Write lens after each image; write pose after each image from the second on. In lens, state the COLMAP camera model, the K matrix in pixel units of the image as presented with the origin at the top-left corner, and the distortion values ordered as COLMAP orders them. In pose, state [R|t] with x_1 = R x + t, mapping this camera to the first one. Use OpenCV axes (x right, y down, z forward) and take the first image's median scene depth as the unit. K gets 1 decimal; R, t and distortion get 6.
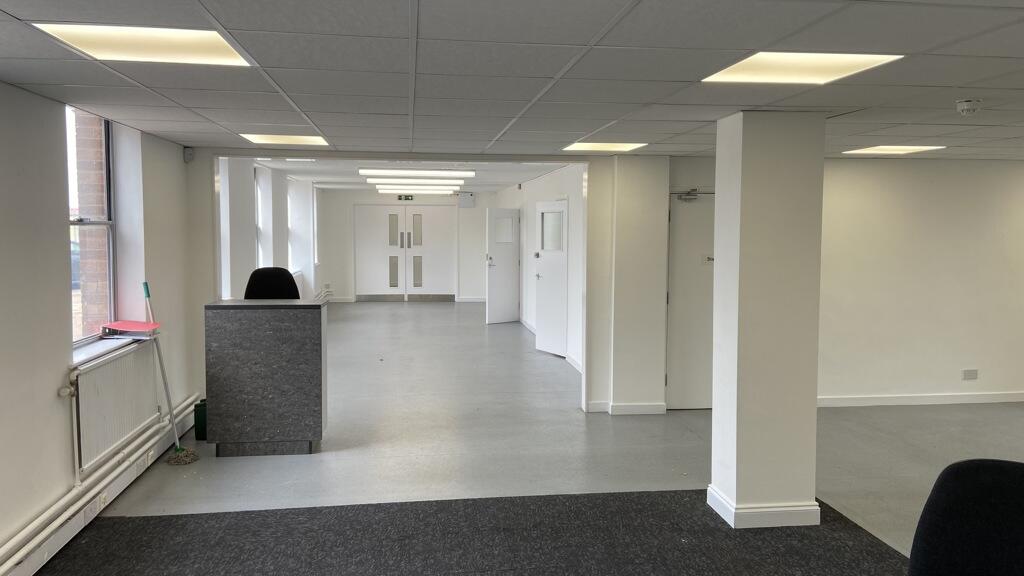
lens RADIAL K [[760.9, 0, 507.9], [0, 760.9, 285.6], [0, 0, 1]] dist [0.089706, -0.005632]
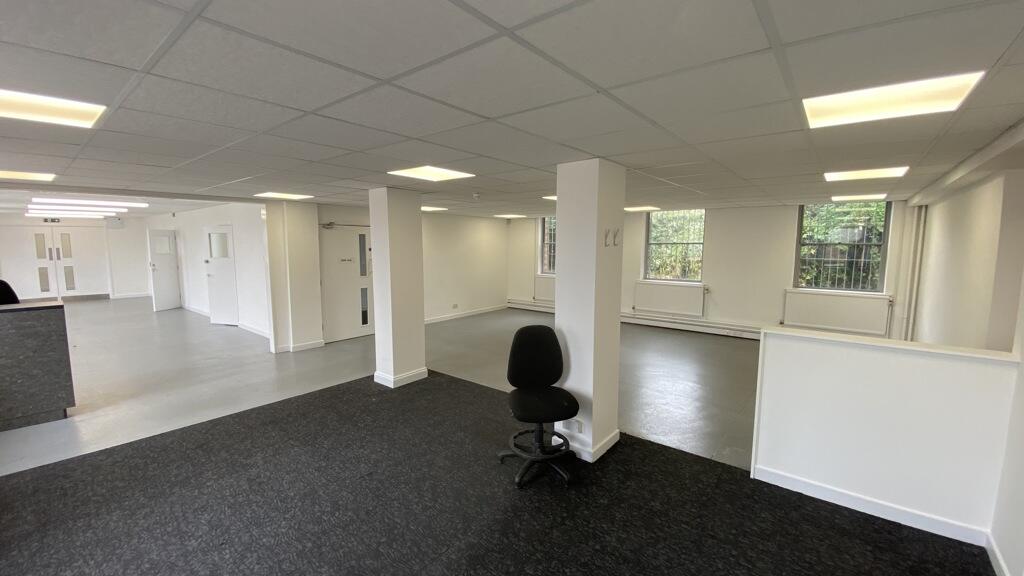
lens RADIAL K [[416.4, 0, 513.0], [0, 416.4, 286.9], [0, 0, 1]] dist [-0.025891, -0.001083]
pose [[0.715048, -0.074912, 0.695050, -0.148561], [0.053017, 0.997190, 0.052934, -0.000419], [-0.697062, -0.001001, 0.717010, -0.017064]]
